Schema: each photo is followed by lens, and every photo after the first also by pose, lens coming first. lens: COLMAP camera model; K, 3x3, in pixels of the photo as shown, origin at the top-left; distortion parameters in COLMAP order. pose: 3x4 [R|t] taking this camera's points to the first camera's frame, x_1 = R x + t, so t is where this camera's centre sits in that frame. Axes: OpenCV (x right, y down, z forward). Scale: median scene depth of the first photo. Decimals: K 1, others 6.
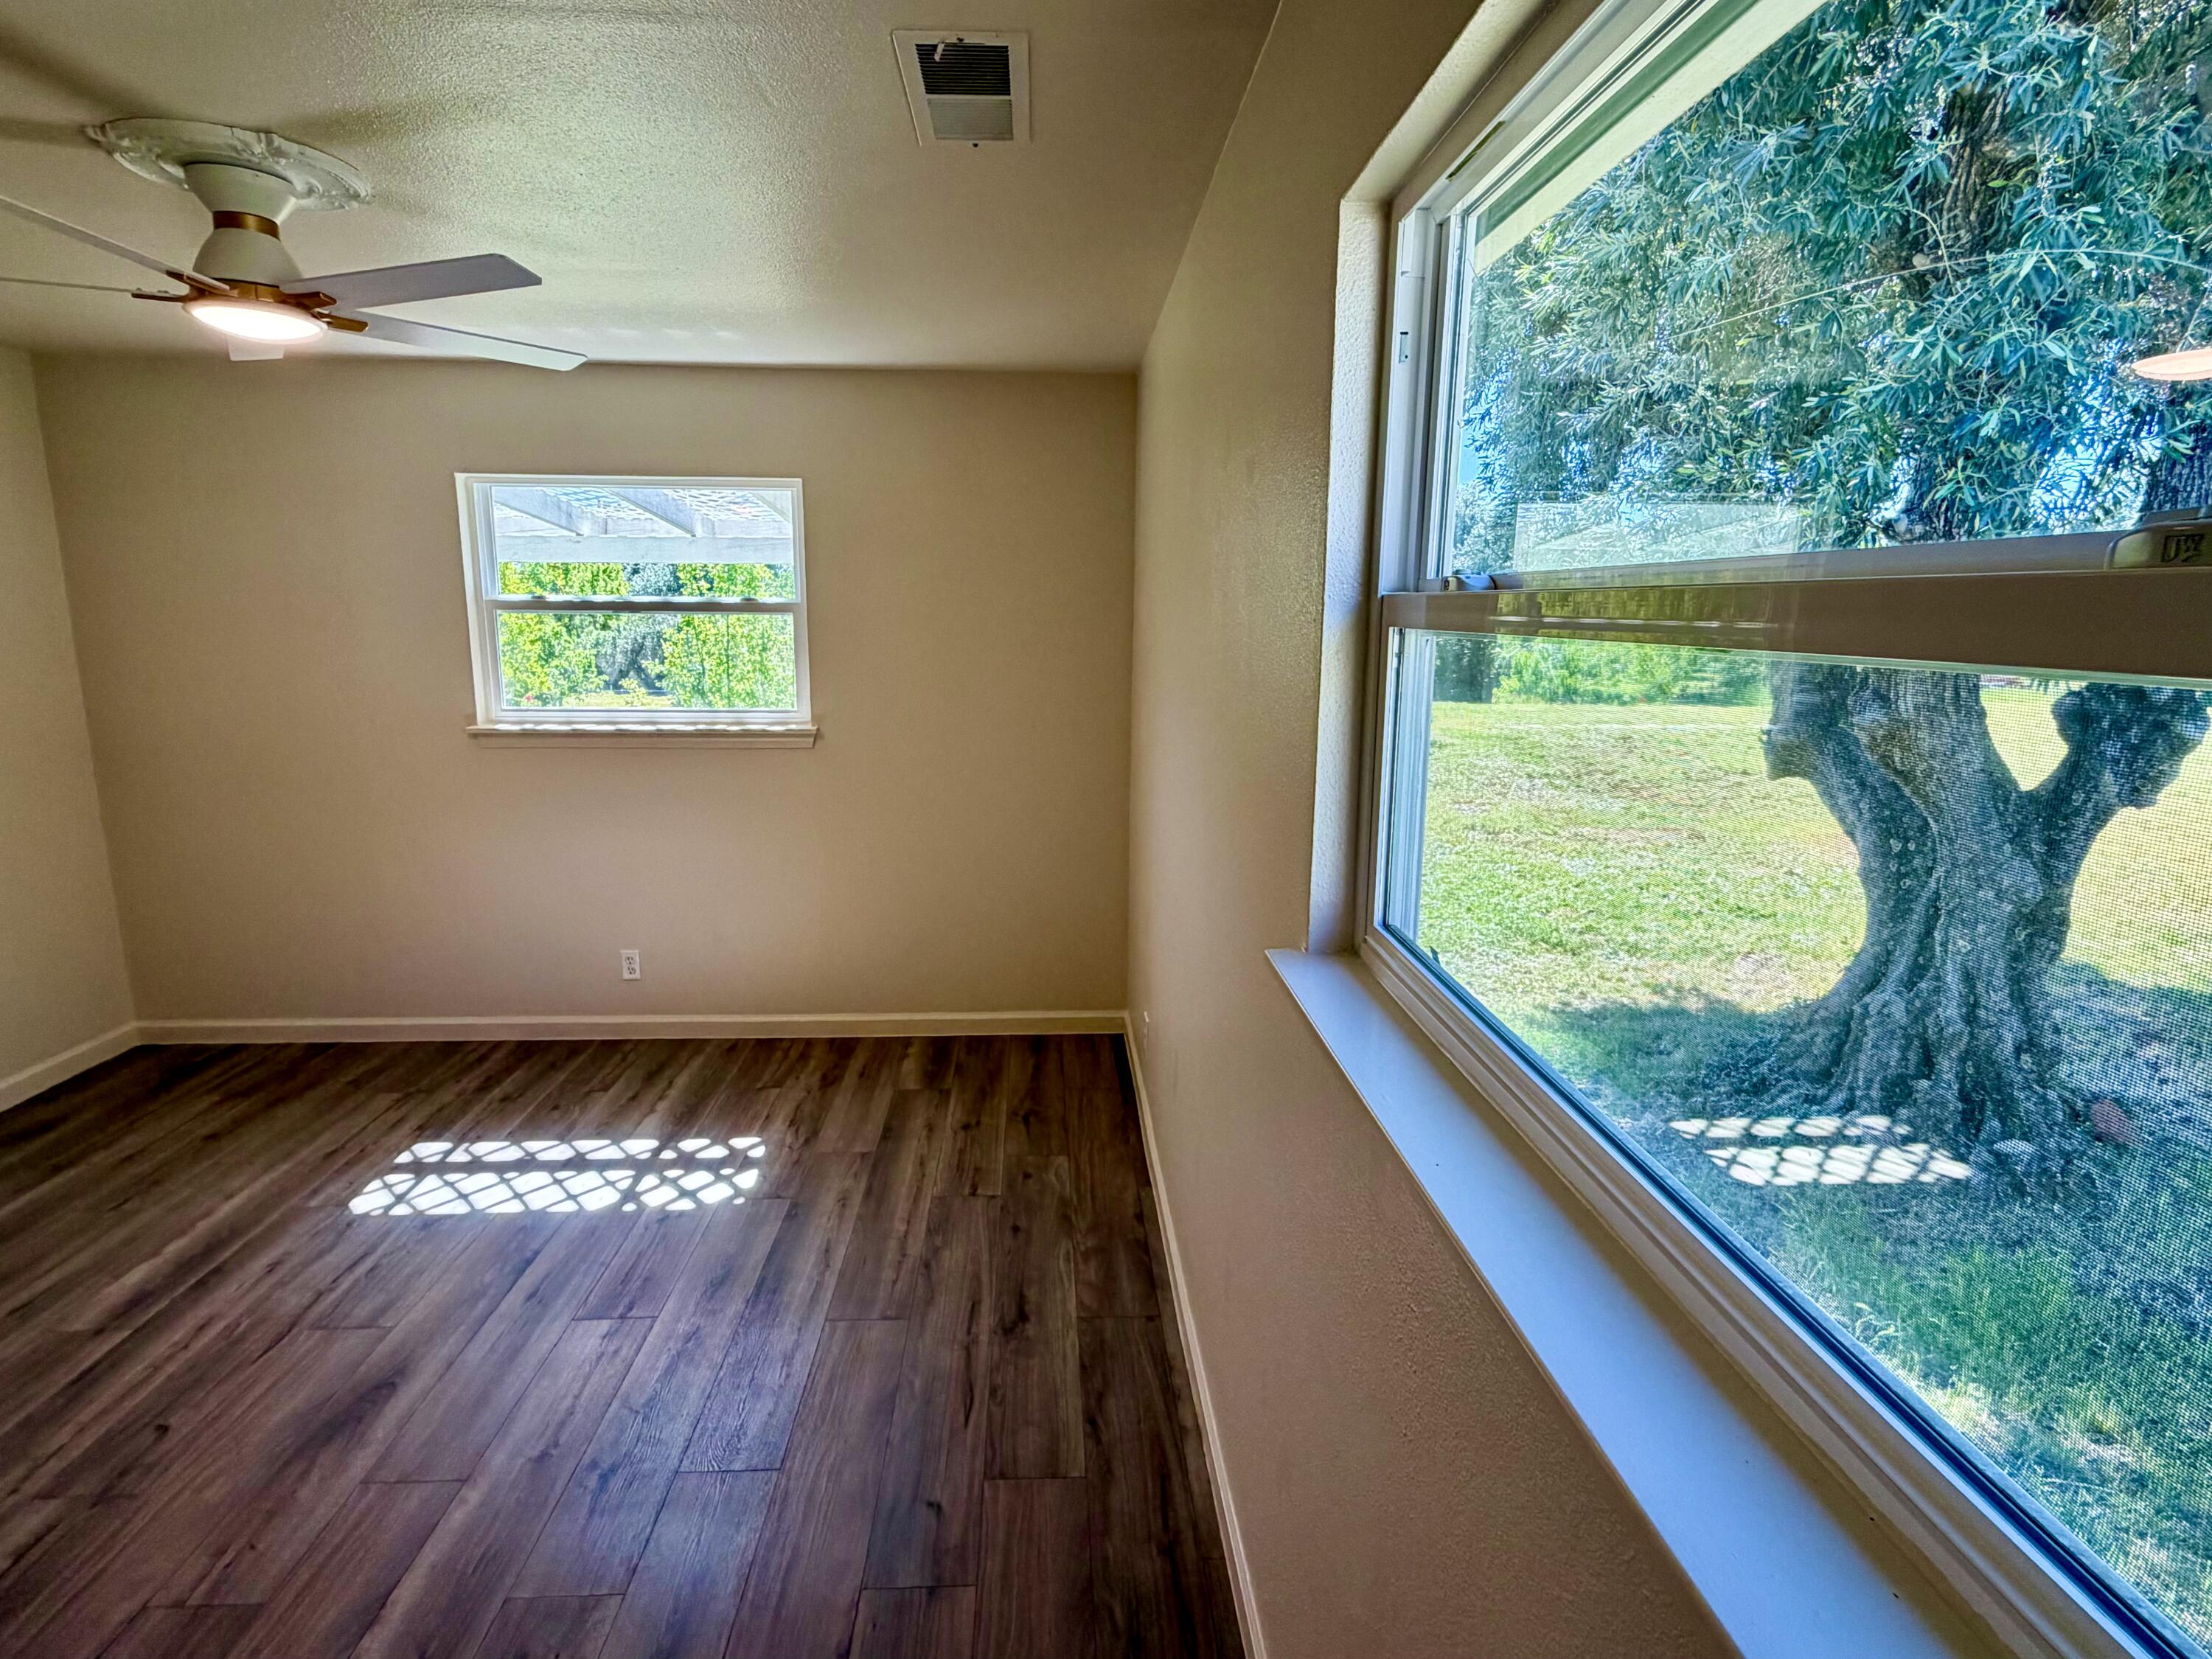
lens RADIAL K [[1126.5, 0, 1105.8], [0, 1126.5, 833.2], [0, 0, 1]] dist [0.017395, -0.000382]
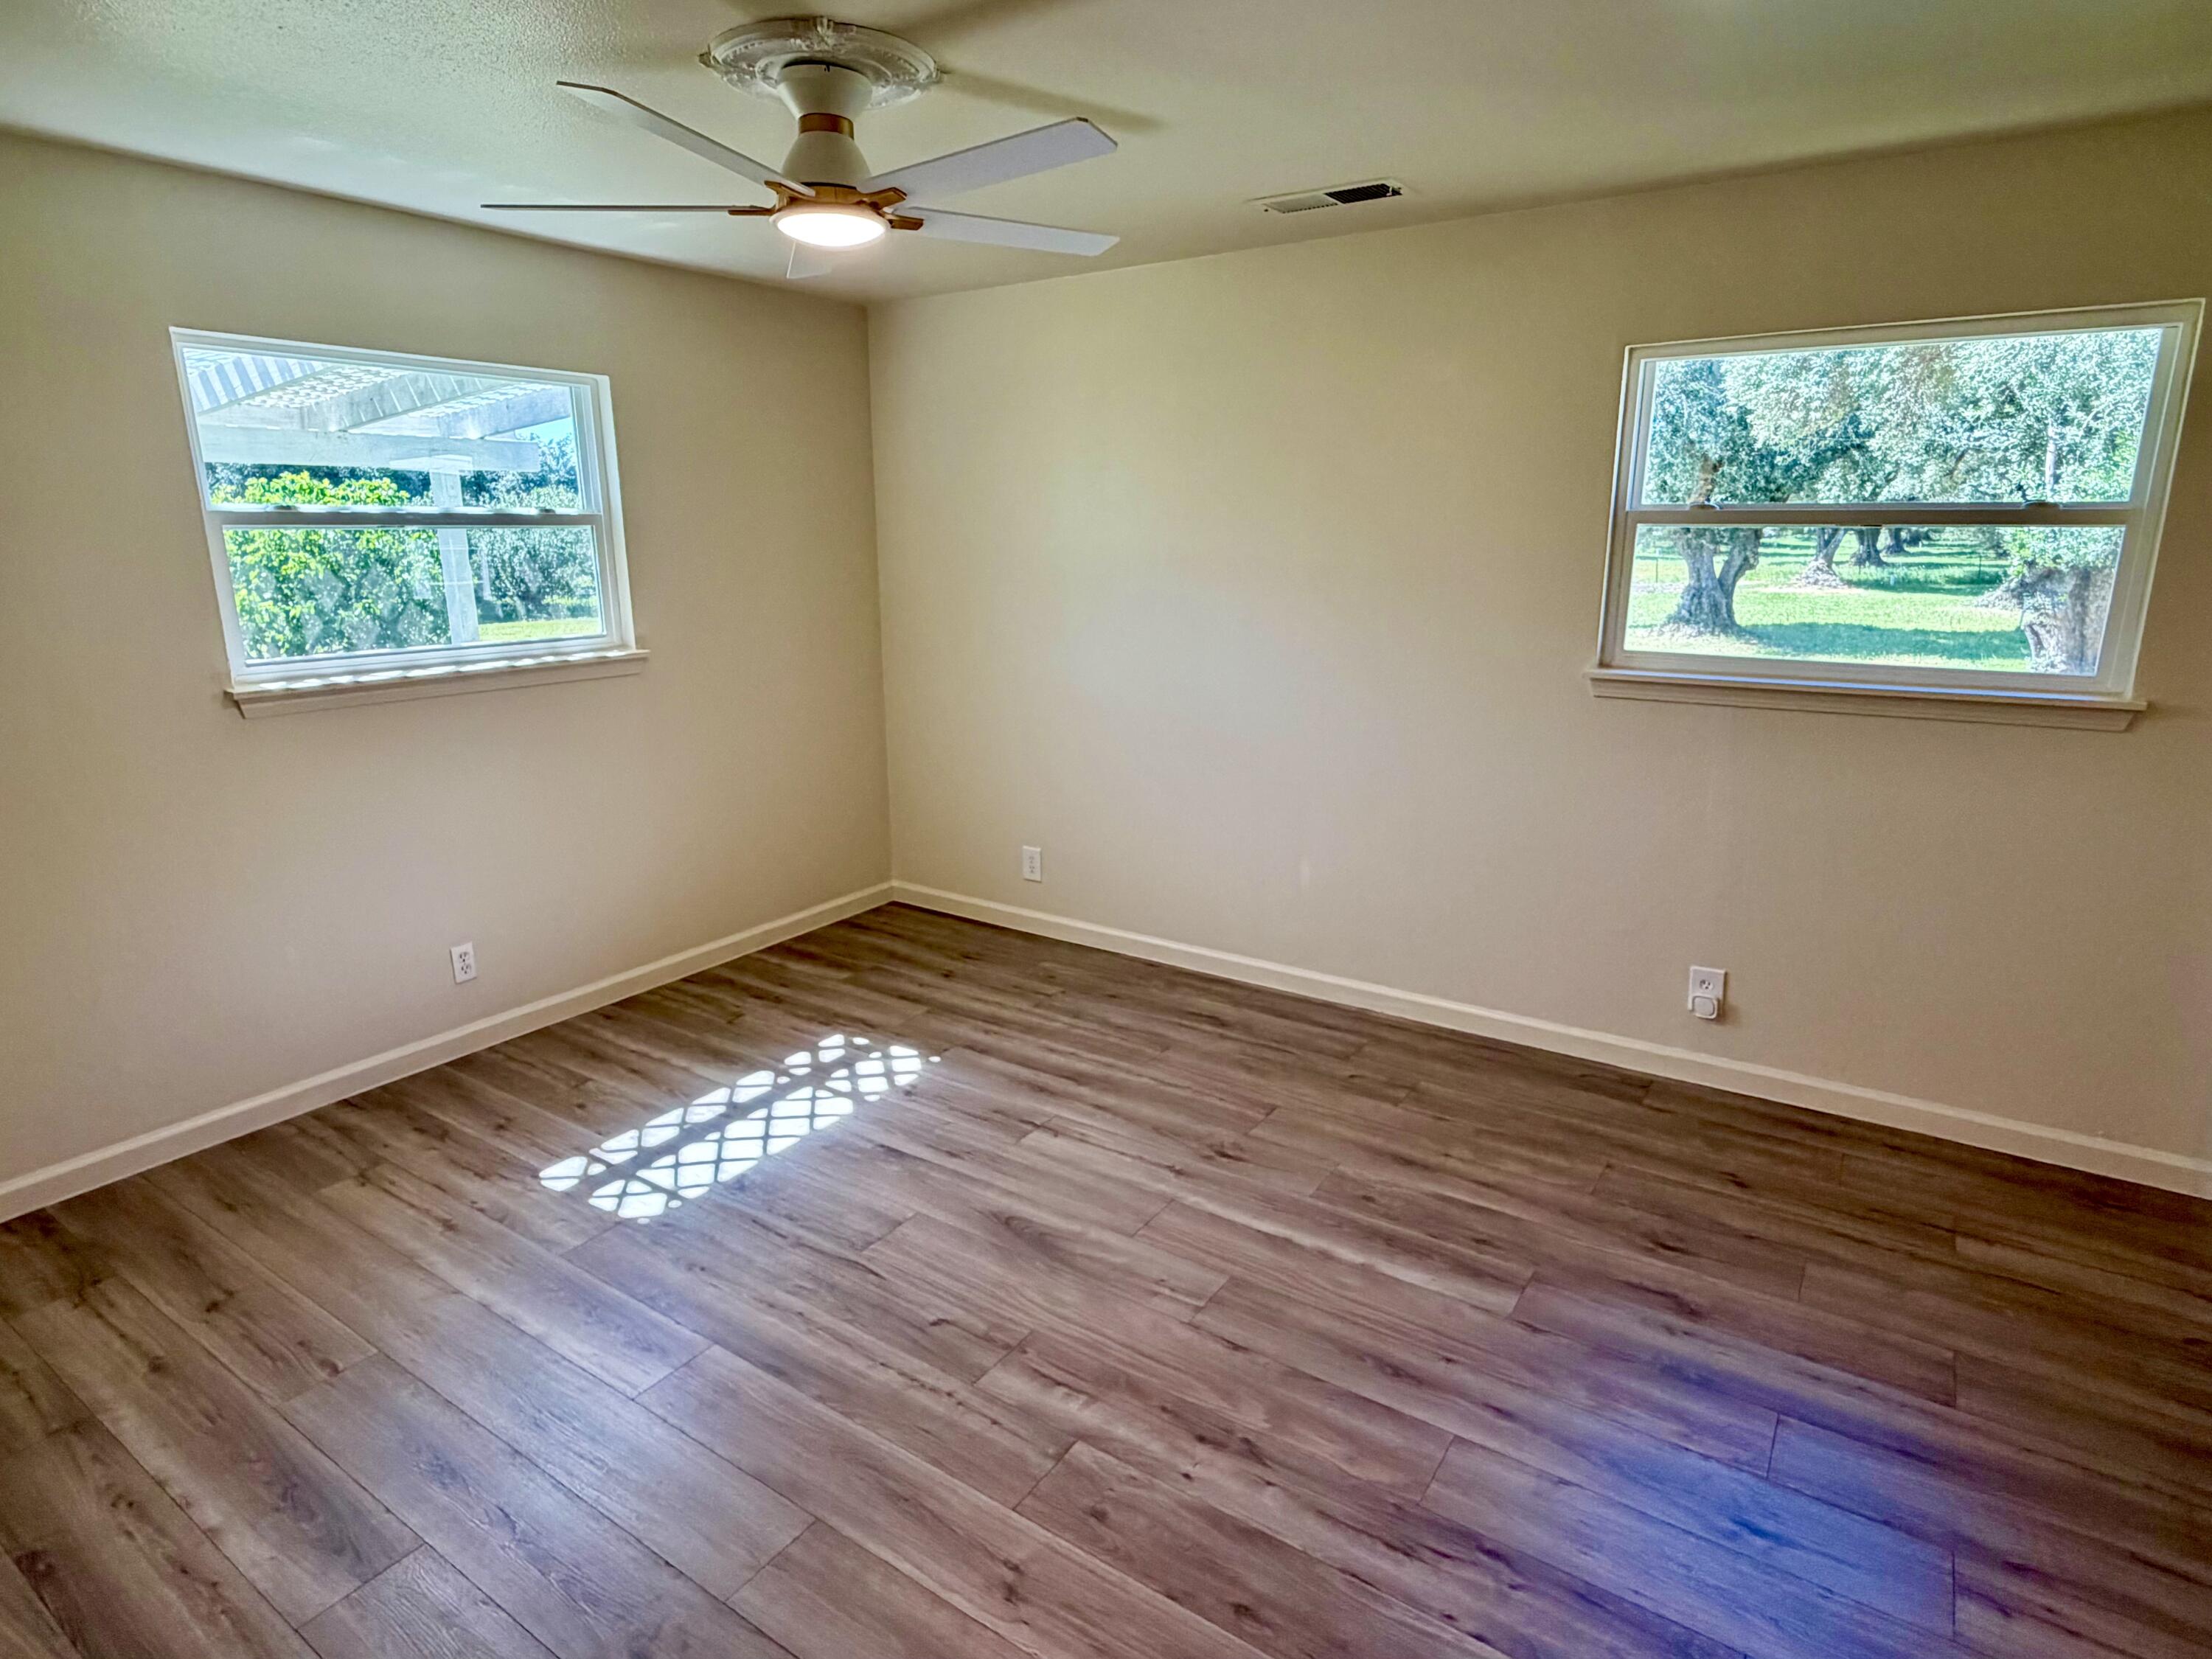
lens RADIAL K [[1205.4, 0, 1088.8], [0, 1205.4, 817.7], [0, 0, 1]] dist [0.016789, 0.000279]
pose [[0.613291, -0.202527, 0.763451, -1.001888], [0.162517, 0.978243, 0.128954, -0.032648], [-0.772957, 0.044987, 0.632861, 0.113183]]
